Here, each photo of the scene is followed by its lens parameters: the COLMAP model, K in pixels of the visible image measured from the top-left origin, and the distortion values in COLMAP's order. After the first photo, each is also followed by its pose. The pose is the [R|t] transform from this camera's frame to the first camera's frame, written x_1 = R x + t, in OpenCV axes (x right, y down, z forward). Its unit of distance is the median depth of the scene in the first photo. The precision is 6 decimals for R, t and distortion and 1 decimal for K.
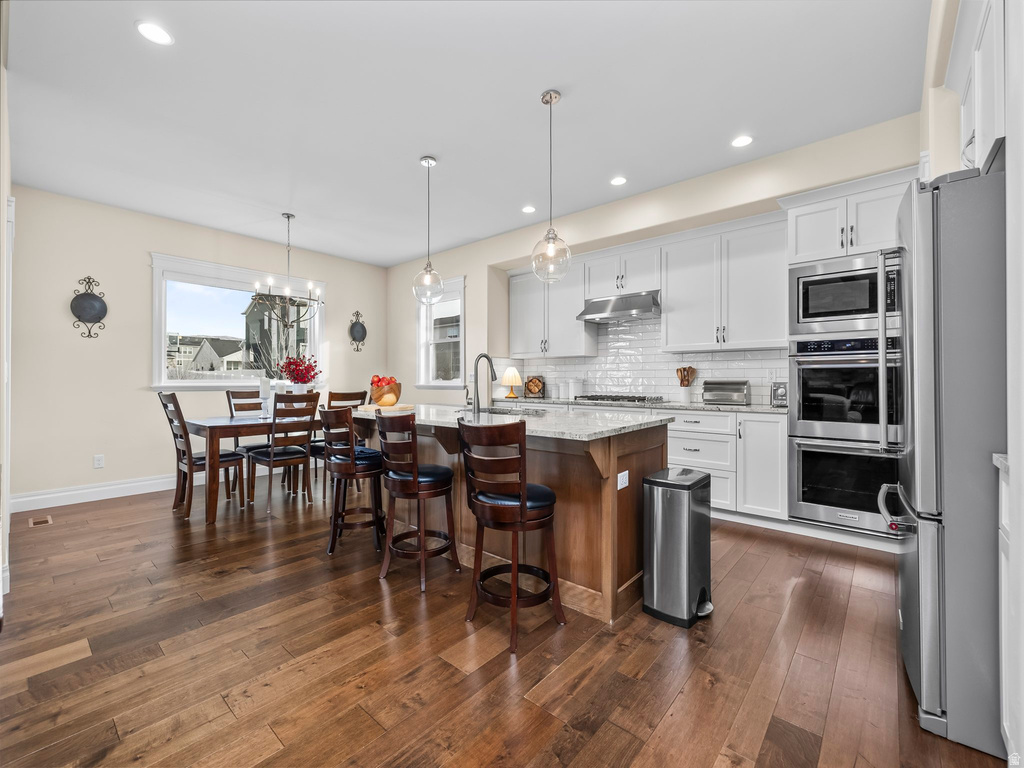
lens RADIAL K [[433.5, 0, 509.4], [0, 433.5, 380.4], [0, 0, 1]] dist [0.002523, 0.000279]
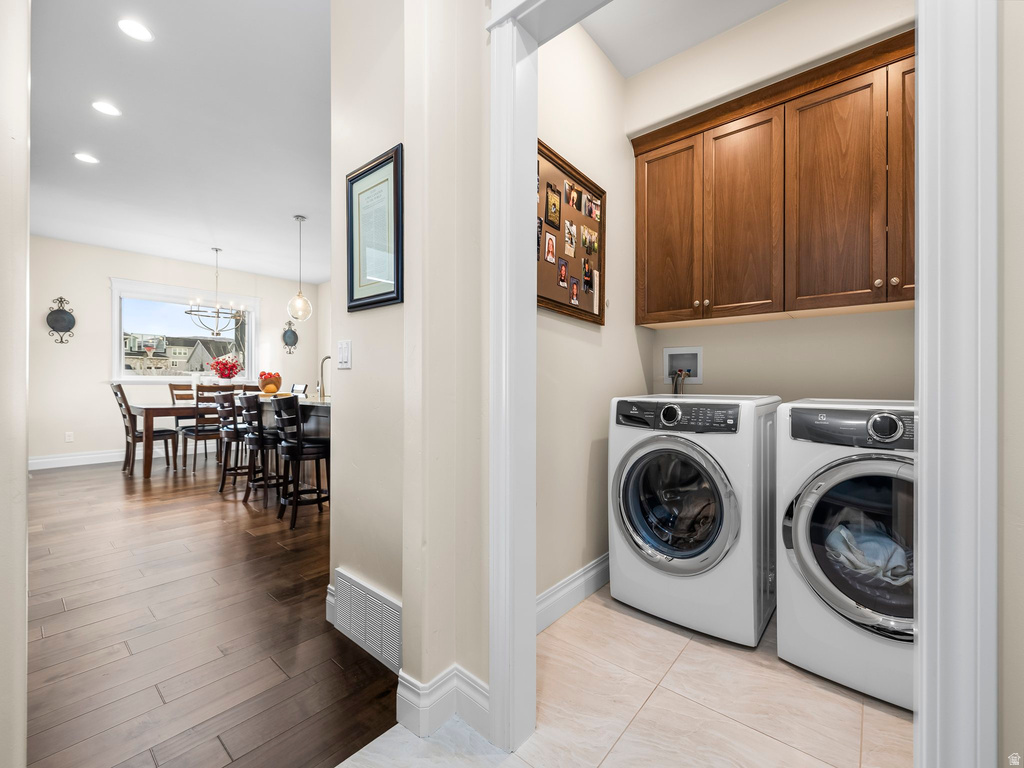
lens RADIAL K [[433.5, 0, 511.3], [0, 433.5, 384.2], [0, 0, 1]] dist [0.002523, 0.000279]
pose [[0.999980, 0.002132, 0.005956, 0.393459], [-0.002161, 0.999986, 0.004877, 0.016808], [-0.005946, -0.004890, 0.999970, -0.330221]]
